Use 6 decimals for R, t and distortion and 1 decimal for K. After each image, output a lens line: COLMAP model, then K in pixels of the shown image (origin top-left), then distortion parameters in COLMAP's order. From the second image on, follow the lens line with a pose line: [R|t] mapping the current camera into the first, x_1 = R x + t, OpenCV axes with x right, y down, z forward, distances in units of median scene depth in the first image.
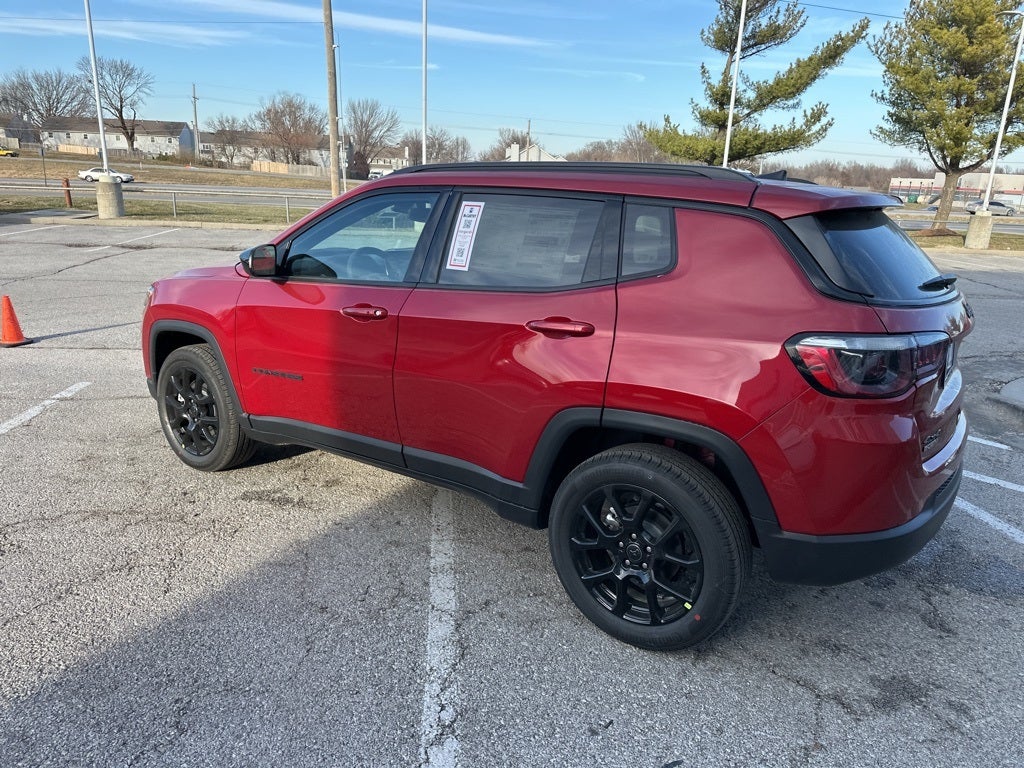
lens RADIAL K [[720.6, 0, 506.2], [0, 720.6, 382.3], [0, 0, 1]] dist [0.031763, -0.036663]
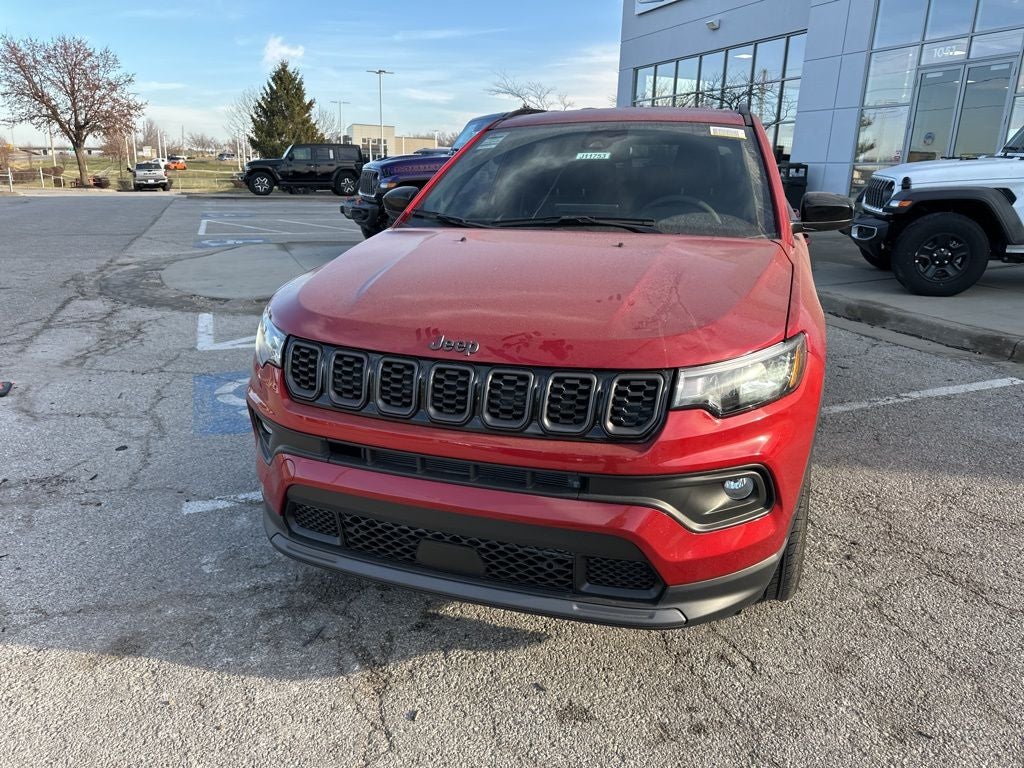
lens RADIAL K [[720.6, 0, 511.0], [0, 720.6, 382.4], [0, 0, 1]] dist [0.031763, -0.036663]
pose [[-0.289385, -0.311866, 0.904984, -0.709107], [0.223844, 0.897174, 0.380753, -0.263080], [-0.930672, 0.312759, -0.189819, 1.046840]]
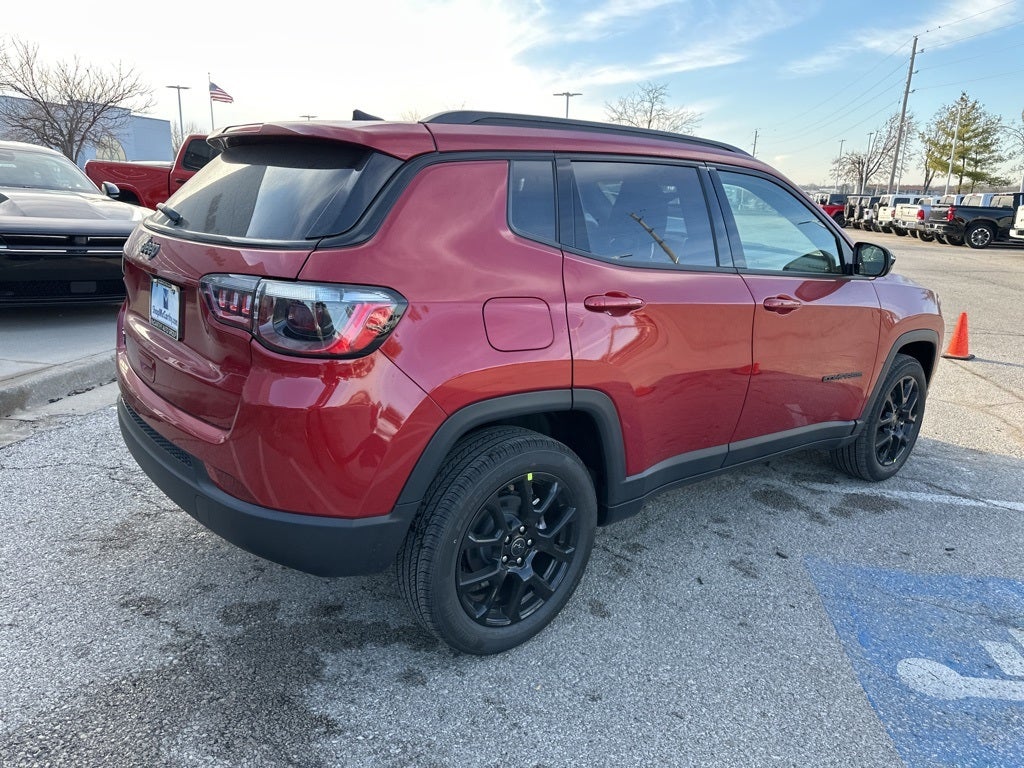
lens RADIAL K [[720.6, 0, 513.1], [0, 720.6, 379.0], [0, 0, 1]] dist [0.031763, -0.036663]
pose [[-0.251505, 0.197713, -0.947446, 0.699533], [-0.300088, 0.914741, 0.270548, -0.161928], [0.920159, 0.352361, -0.170731, 0.814018]]
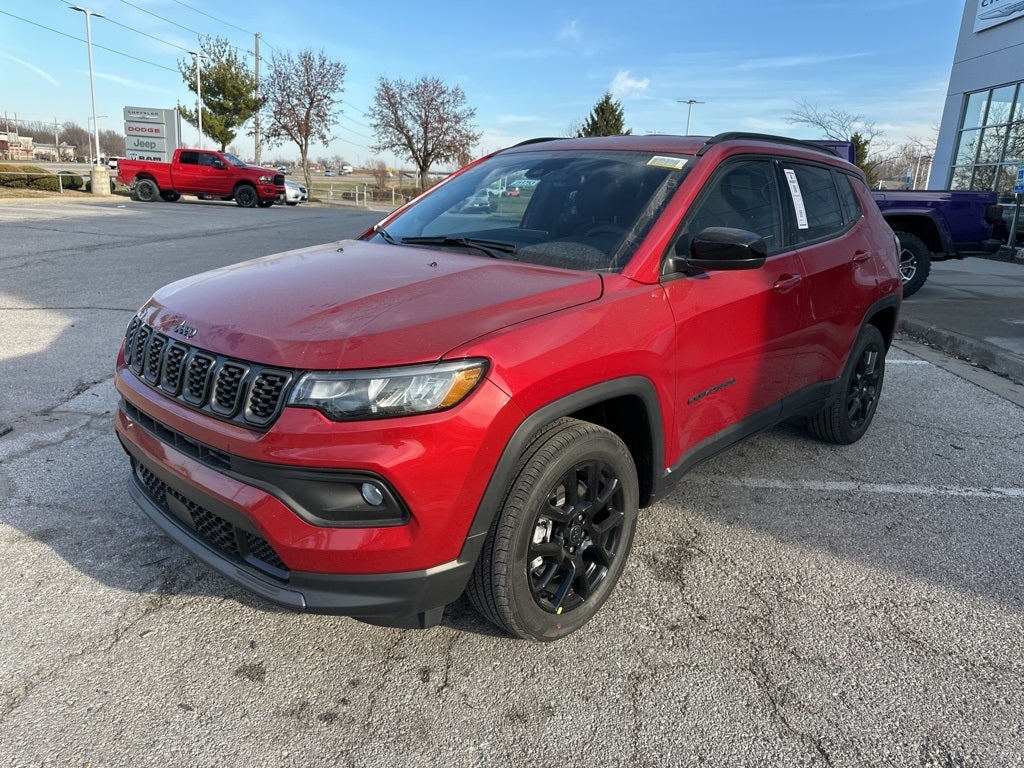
lens RADIAL K [[720.6, 0, 510.2], [0, 720.6, 384.8], [0, 0, 1]] dist [0.031763, -0.036663]
pose [[0.134524, -0.292581, 0.946731, -0.761830], [0.217920, 0.940760, 0.259771, -0.189089], [-0.966651, 0.171366, 0.190314, 0.737856]]
